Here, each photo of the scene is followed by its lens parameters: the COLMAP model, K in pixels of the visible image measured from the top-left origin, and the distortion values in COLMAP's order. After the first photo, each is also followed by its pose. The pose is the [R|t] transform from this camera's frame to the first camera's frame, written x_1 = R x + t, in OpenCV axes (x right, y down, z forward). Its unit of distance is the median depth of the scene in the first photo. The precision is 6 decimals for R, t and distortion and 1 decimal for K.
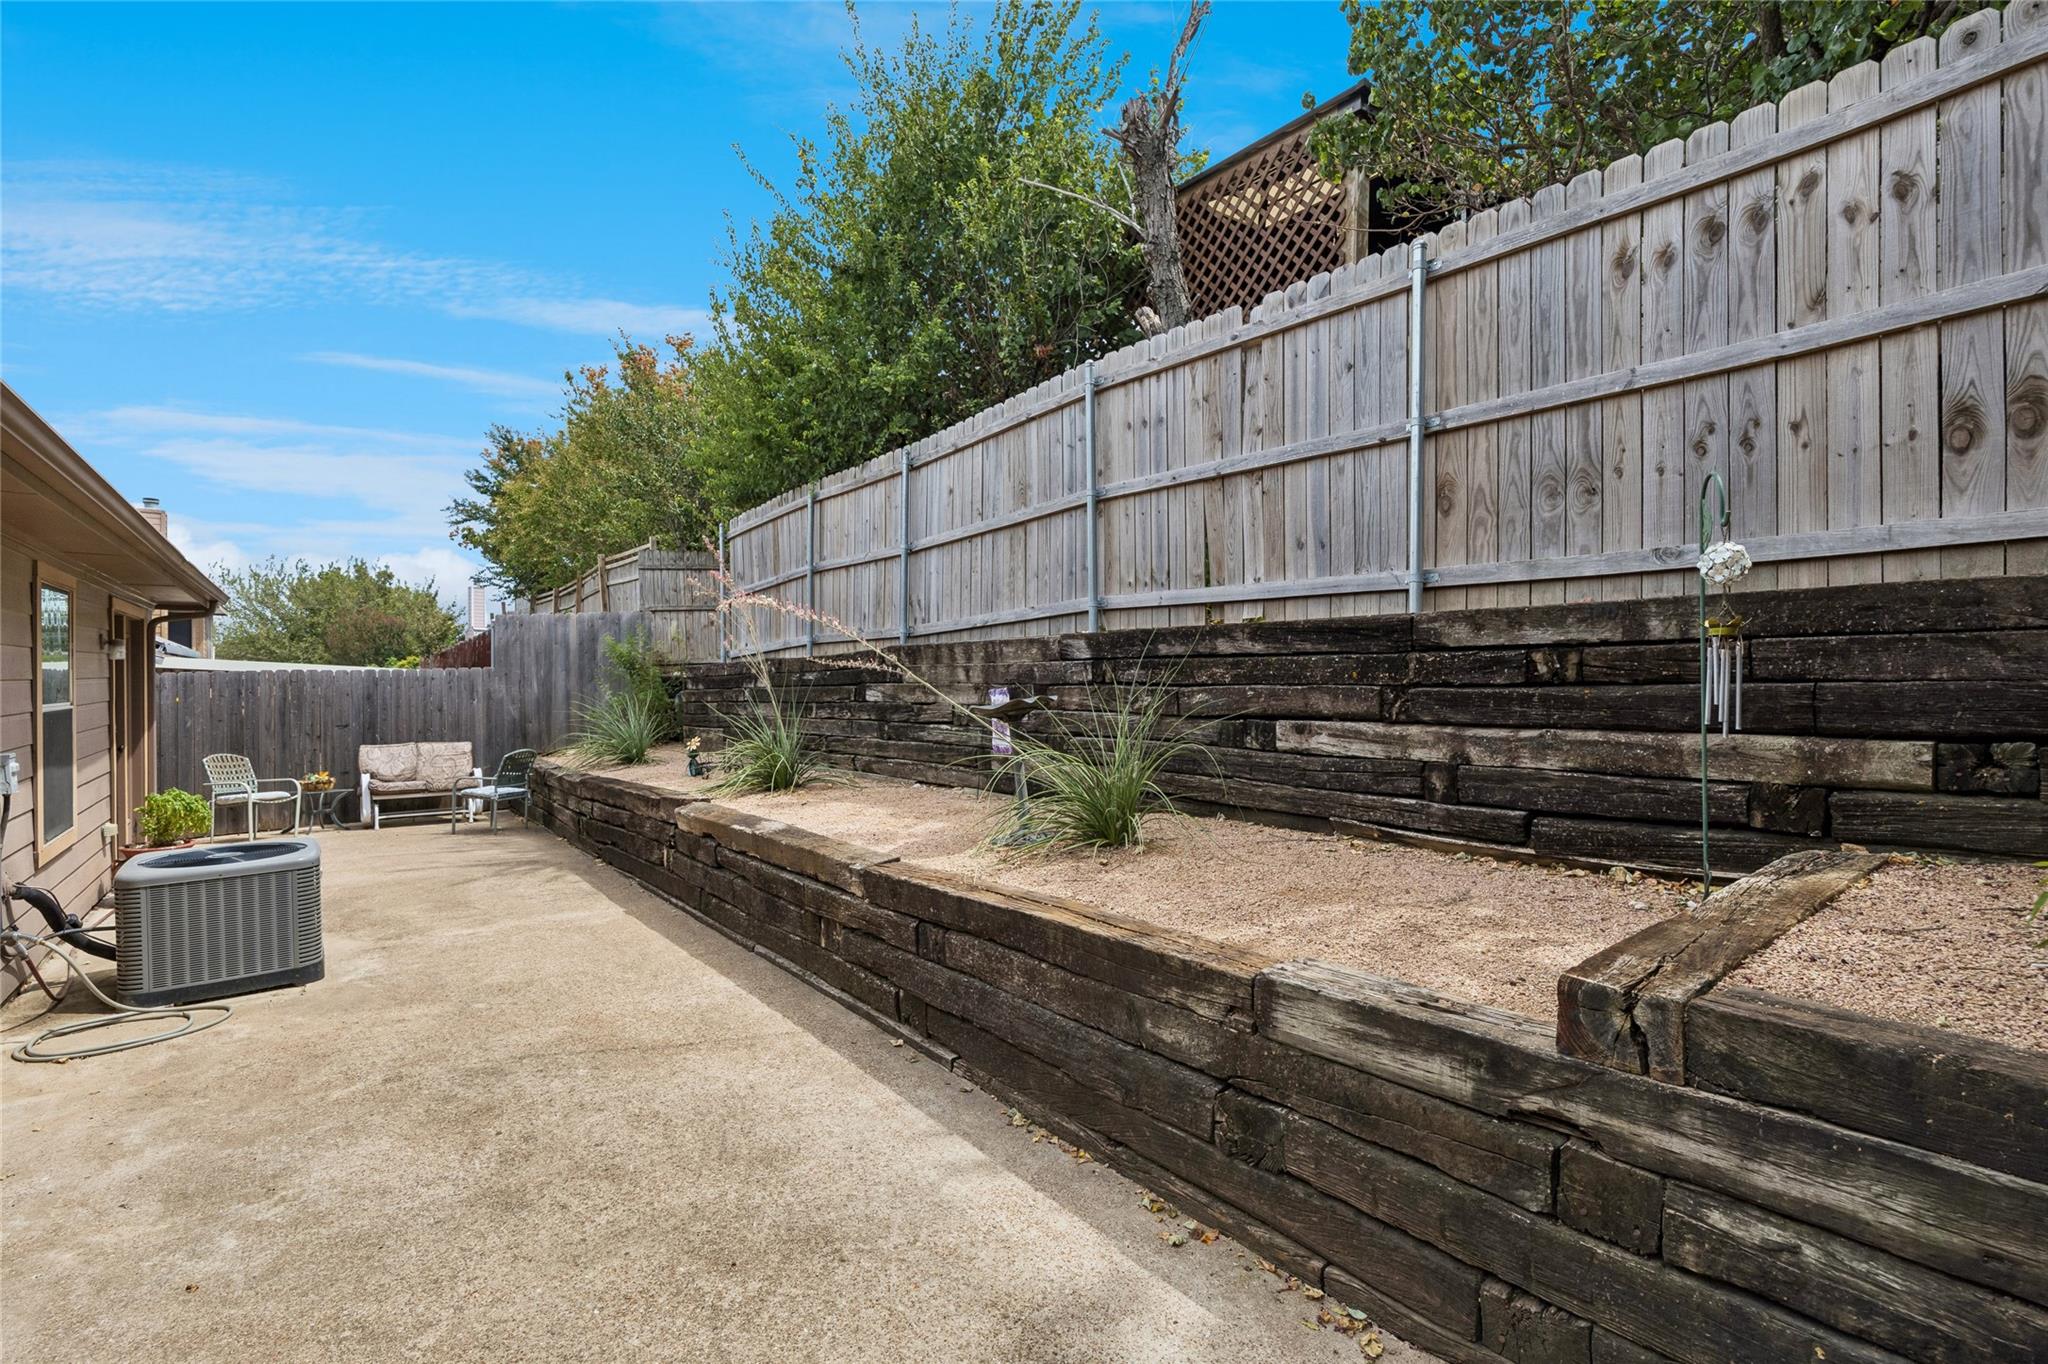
lens RADIAL K [[951.3, 0, 1014.6], [0, 951.3, 684.6], [0, 0, 1]] dist [-0.001409, 0.000160]
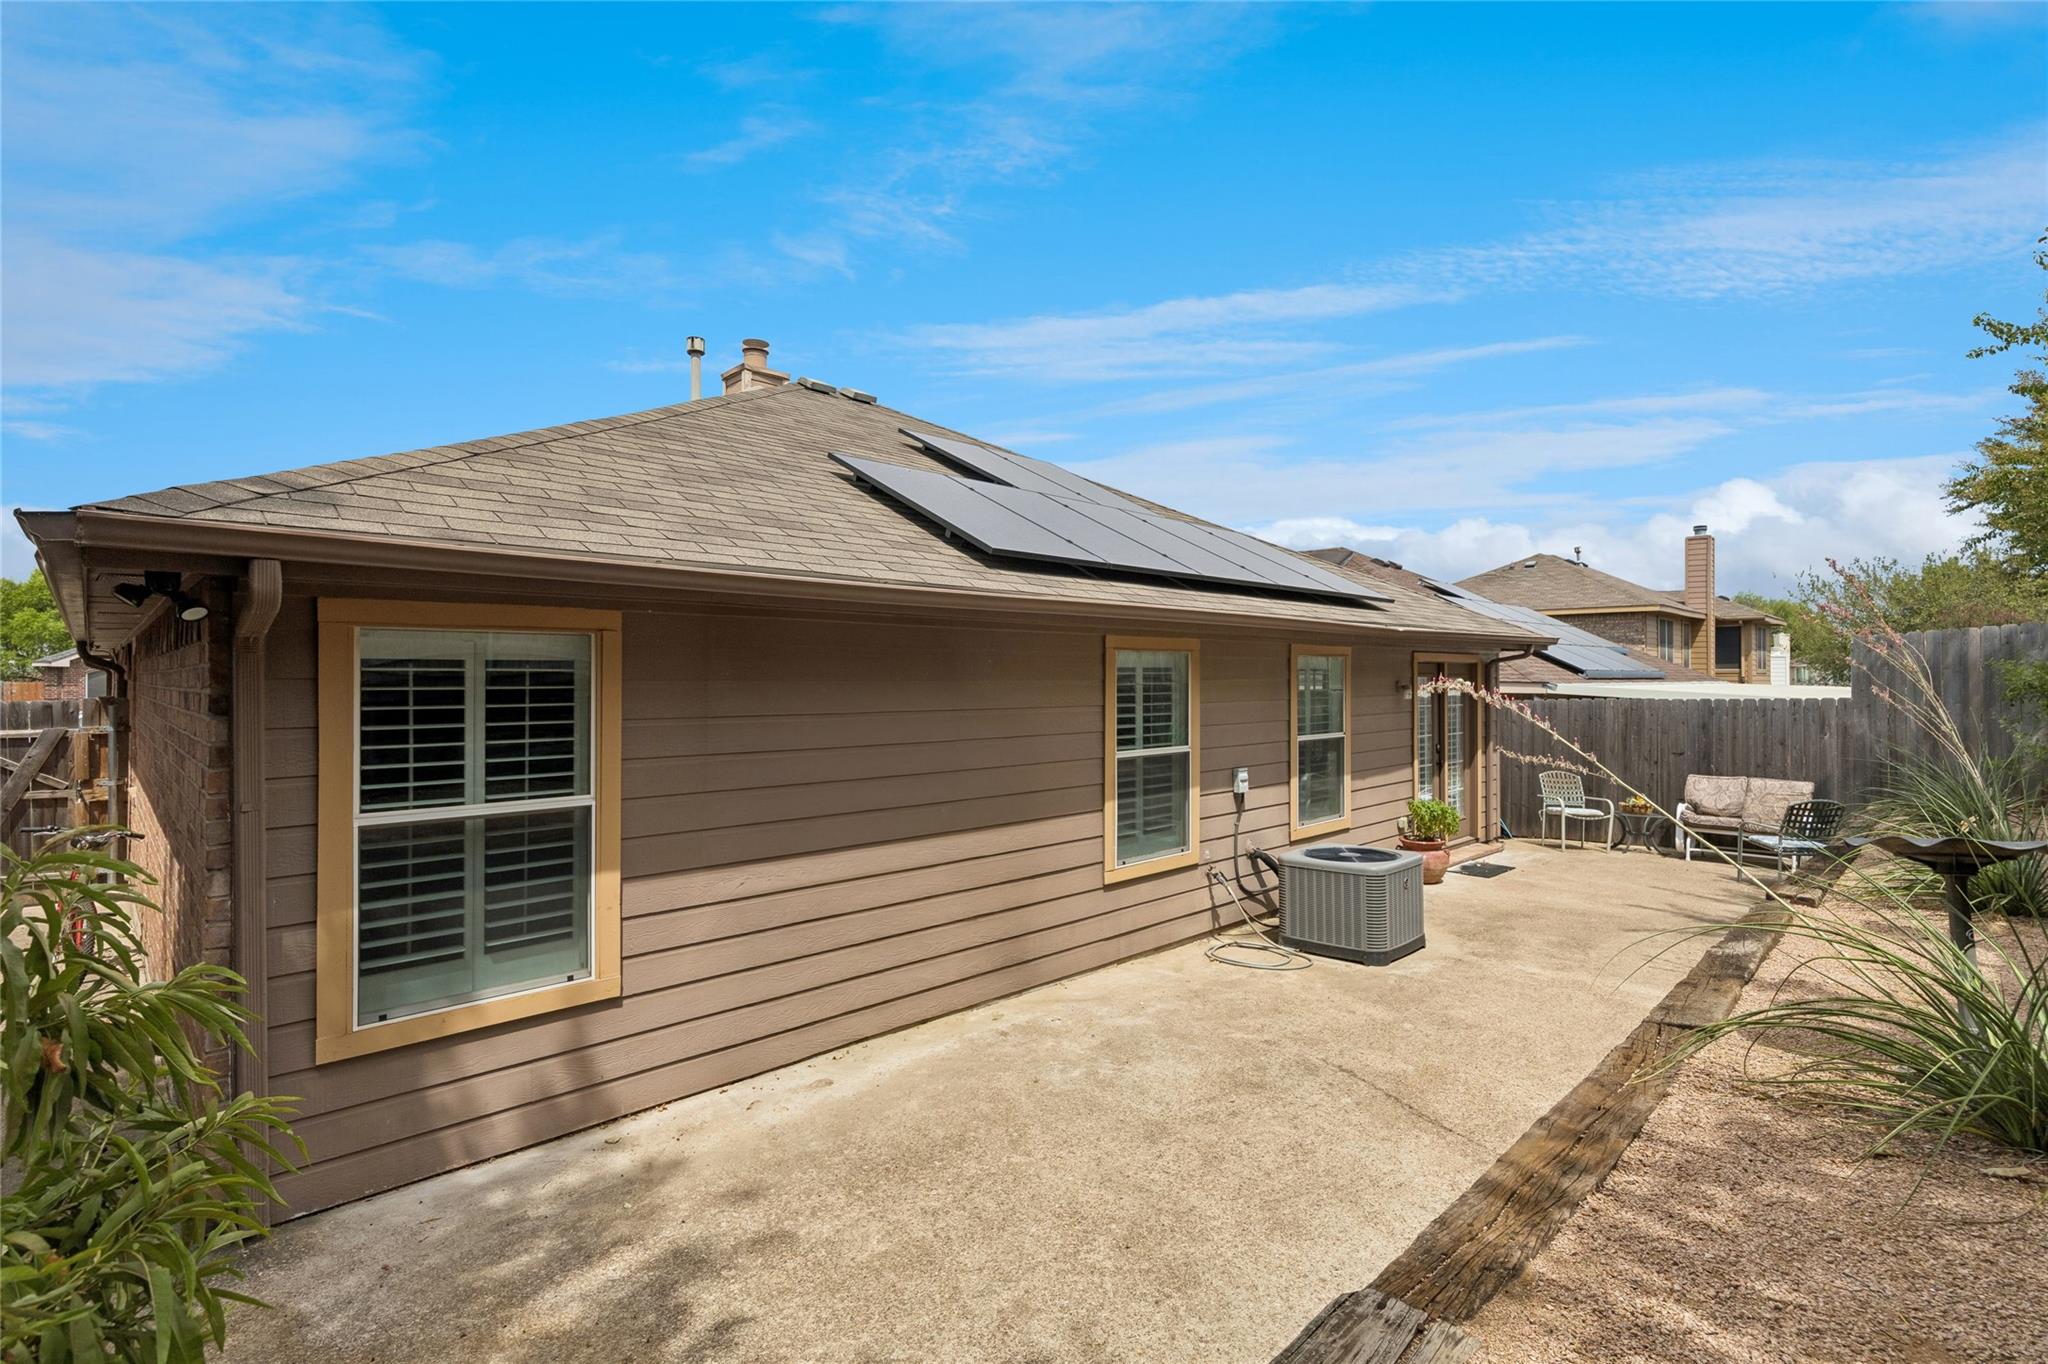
lens RADIAL K [[958.6, 0, 1019.8], [0, 958.6, 679.7], [0, 0, 1]] dist [-0.003021, -0.000054]
pose [[0.143041, 0.003857, -0.989709, 0.537599], [-0.008758, 0.999958, 0.002632, -0.082676], [0.989678, 0.008291, 0.143069, 0.385061]]
